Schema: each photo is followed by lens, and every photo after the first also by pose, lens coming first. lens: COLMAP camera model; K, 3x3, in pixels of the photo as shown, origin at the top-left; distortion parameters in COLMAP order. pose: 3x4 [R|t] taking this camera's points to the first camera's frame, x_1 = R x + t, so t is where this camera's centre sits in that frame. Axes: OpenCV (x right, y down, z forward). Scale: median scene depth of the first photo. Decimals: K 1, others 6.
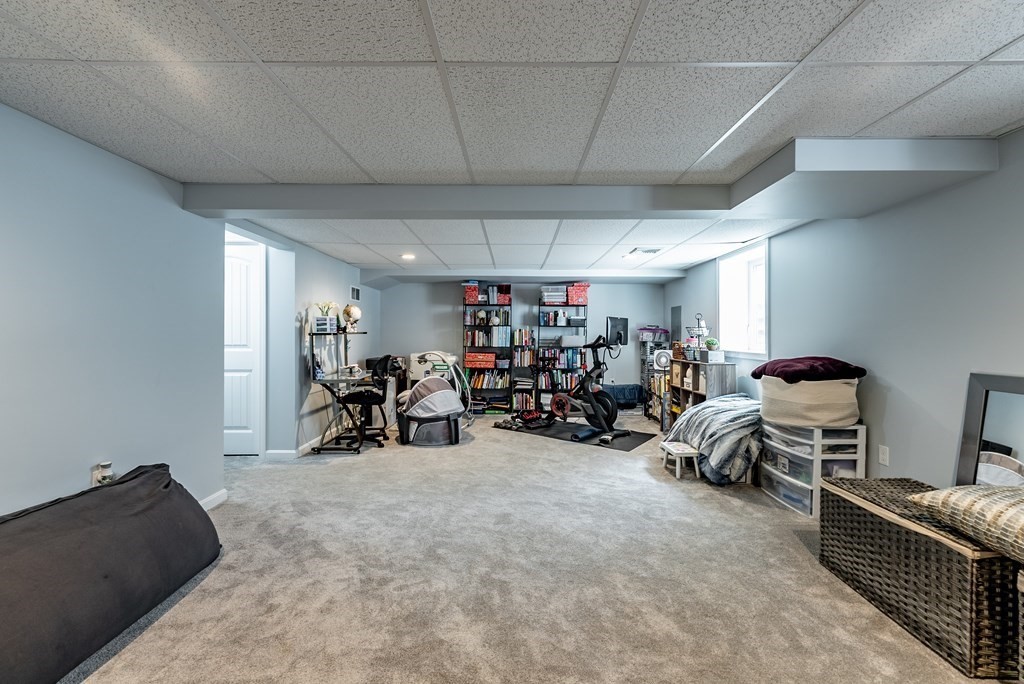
lens RADIAL K [[421.9, 0, 516.8], [0, 421.9, 327.0], [0, 0, 1]] dist [-0.001155, -0.000332]
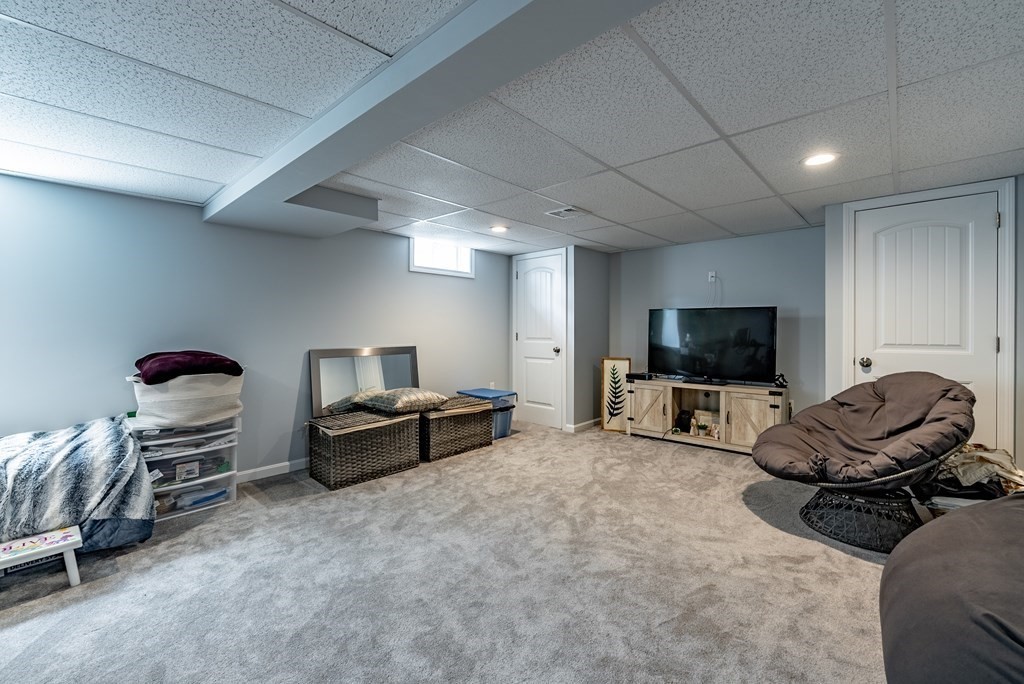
lens RADIAL K [[421.9, 0, 516.8], [0, 421.9, 327.0], [0, 0, 1]] dist [-0.001155, -0.000332]
pose [[-0.744515, 0.000332, 0.667606, -0.594987], [-0.012663, 0.999813, -0.014619, 0.023971], [-0.667486, -0.019338, -0.744371, 1.446060]]
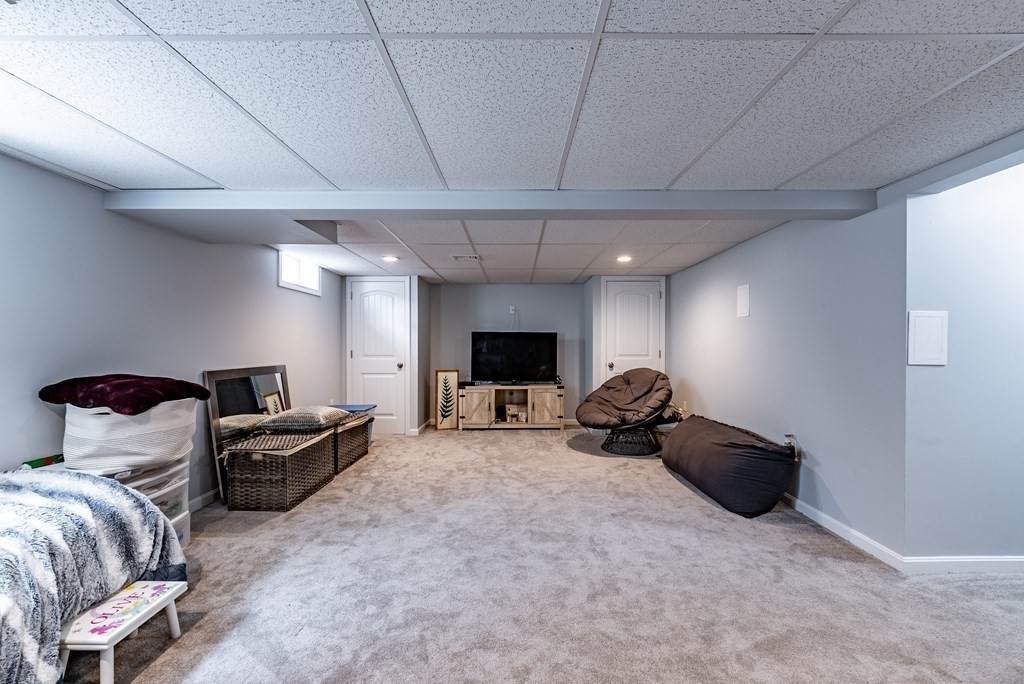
lens RADIAL K [[415.9, 0, 514.2], [0, 415.9, 341.9], [0, 0, 1]] dist [-0.001750, -0.000202]
pose [[-0.999915, -0.001359, 0.012941, -0.023322], [-0.001717, 0.999617, -0.027624, 0.036029], [-0.012899, -0.027644, -0.999535, 2.093334]]
